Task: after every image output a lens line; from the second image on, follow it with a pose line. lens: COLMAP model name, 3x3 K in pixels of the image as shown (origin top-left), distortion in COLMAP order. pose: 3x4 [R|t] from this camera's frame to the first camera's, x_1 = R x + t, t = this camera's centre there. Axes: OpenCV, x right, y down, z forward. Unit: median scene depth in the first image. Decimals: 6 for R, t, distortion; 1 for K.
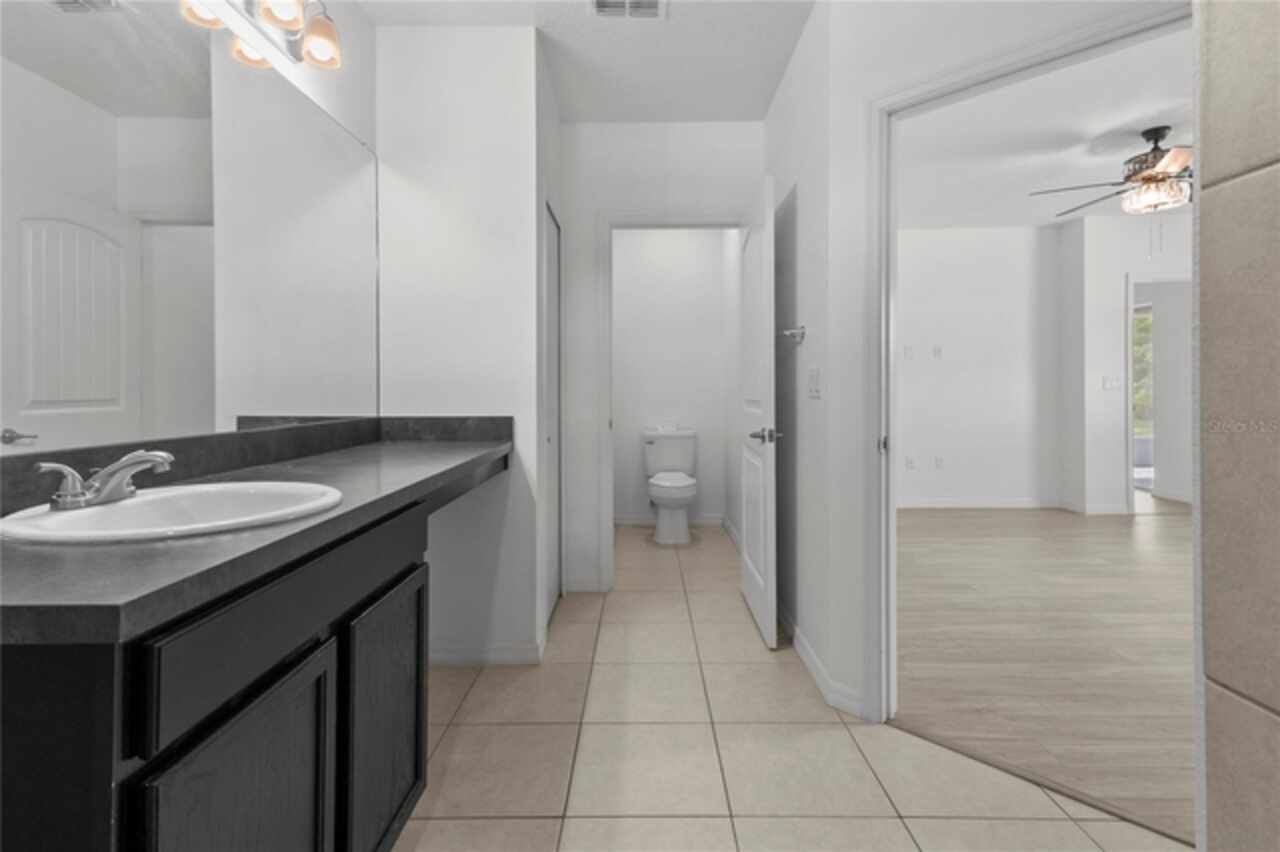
lens RADIAL K [[593.9, 0, 641.0], [0, 593.9, 398.7], [0, 0, 1]] dist [-0.000164, -0.000054]
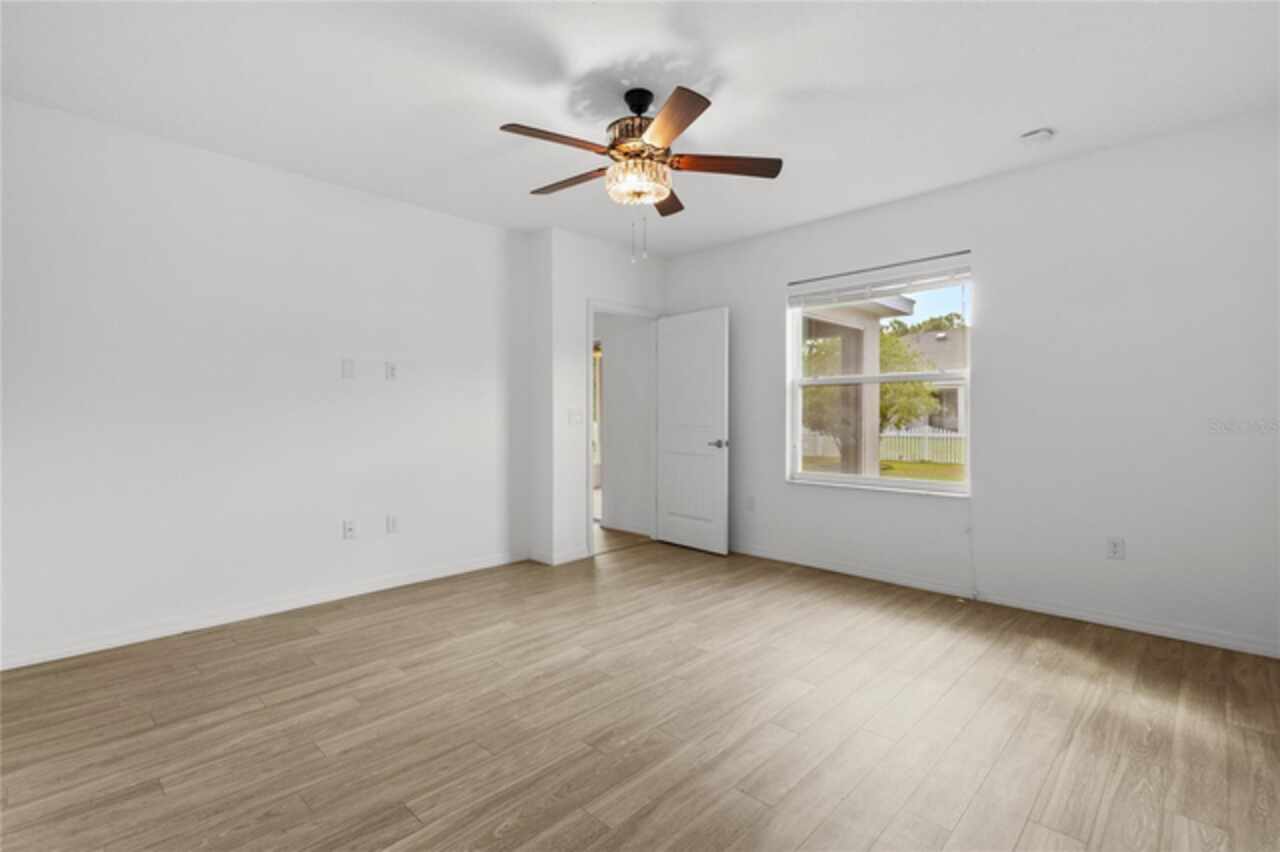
lens RADIAL K [[593.9, 0, 641.0], [0, 593.9, 398.7], [0, 0, 1]] dist [-0.000164, -0.000054]
pose [[0.688917, 0.028979, 0.724260, 0.194861], [0.002051, 0.999119, -0.041928, -0.016295], [-0.724837, 0.030371, 0.688251, 0.291044]]
